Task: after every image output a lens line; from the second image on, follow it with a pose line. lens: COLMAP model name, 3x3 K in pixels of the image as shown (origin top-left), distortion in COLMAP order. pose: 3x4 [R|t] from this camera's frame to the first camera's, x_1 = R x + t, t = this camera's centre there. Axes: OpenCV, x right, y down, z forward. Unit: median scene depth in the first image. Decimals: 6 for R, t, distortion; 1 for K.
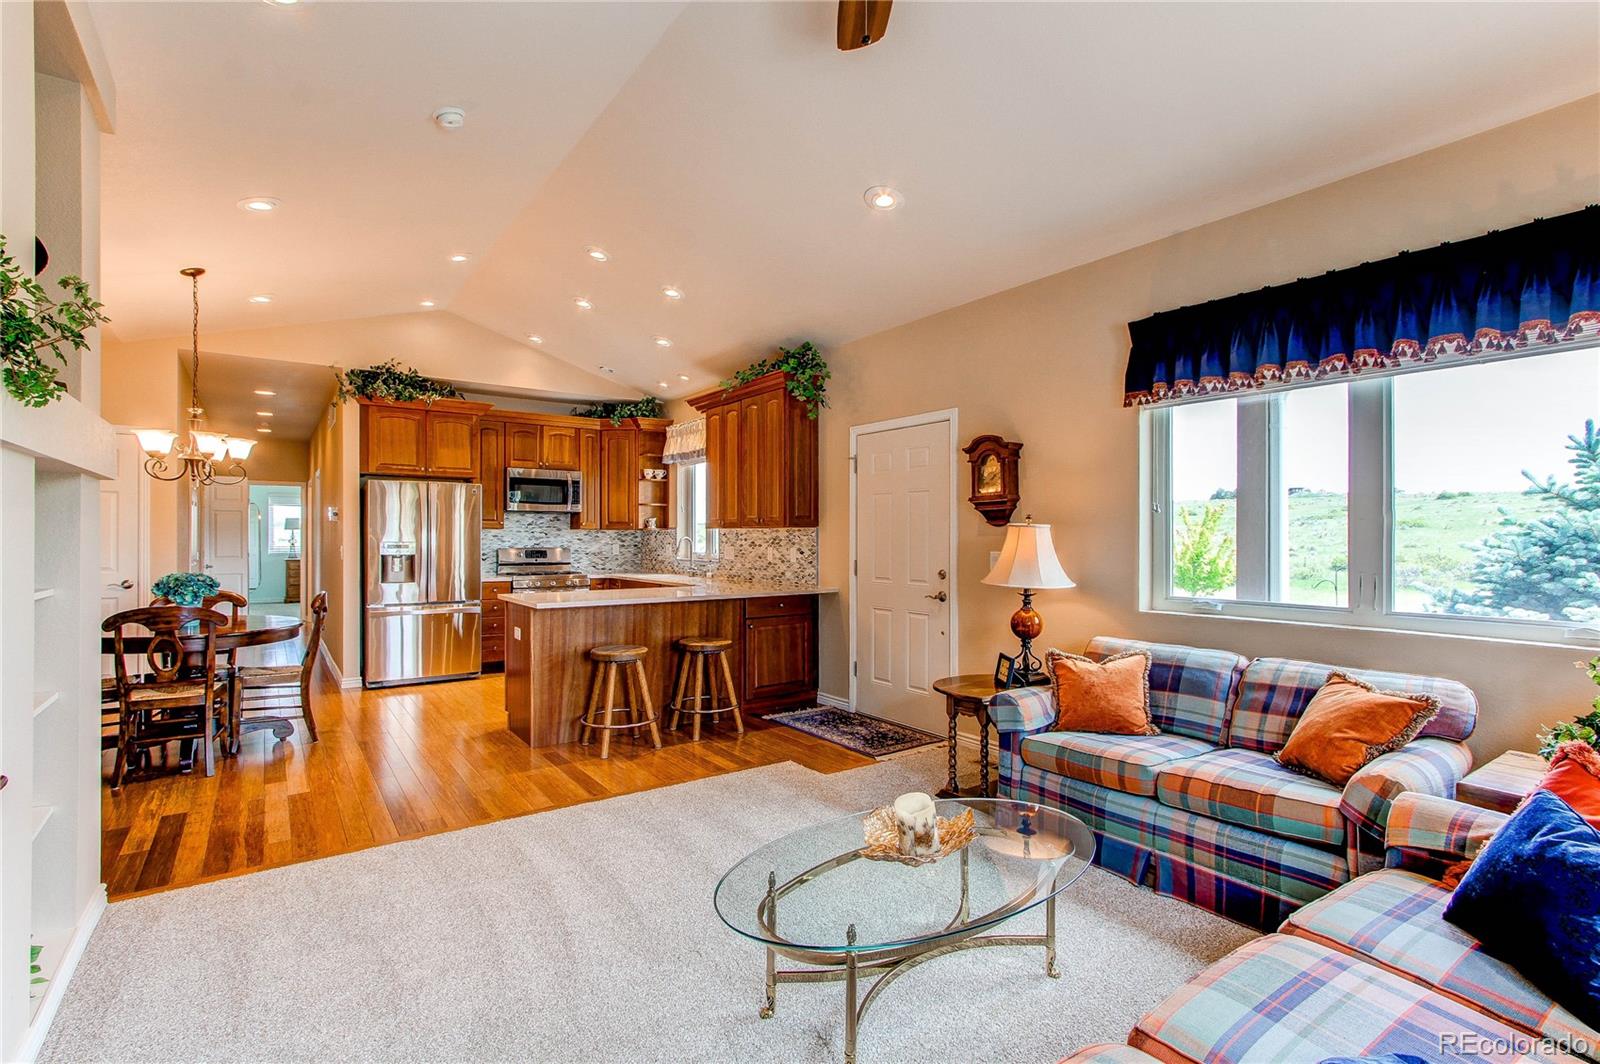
lens RADIAL K [[750.9, 0, 805.5], [0, 750.9, 528.7], [0, 0, 1]] dist [-0.001939, 0.000411]
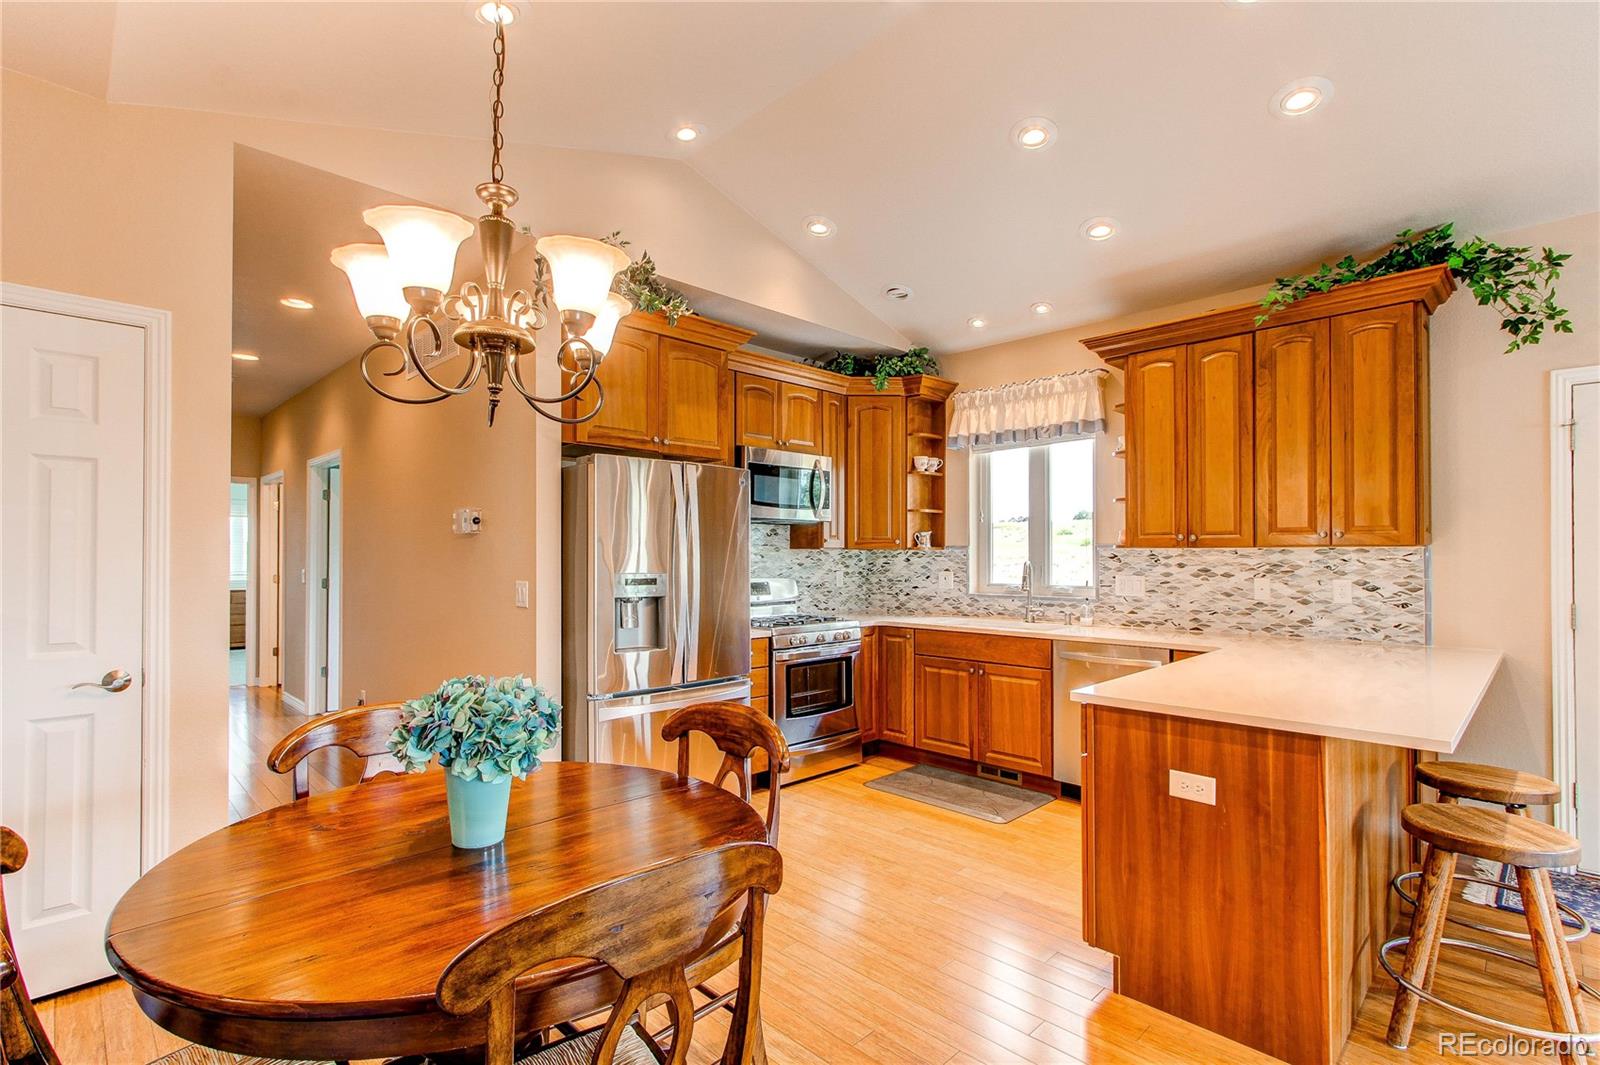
lens RADIAL K [[750.9, 0, 794.9], [0, 750.9, 547.6], [0, 0, 1]] dist [-0.001939, 0.000411]
pose [[0.987791, 0.000643, 0.155785, -0.423580], [-0.000689, 1.000000, 0.000239, -0.000289], [-0.155785, -0.000344, 0.987791, 0.374550]]
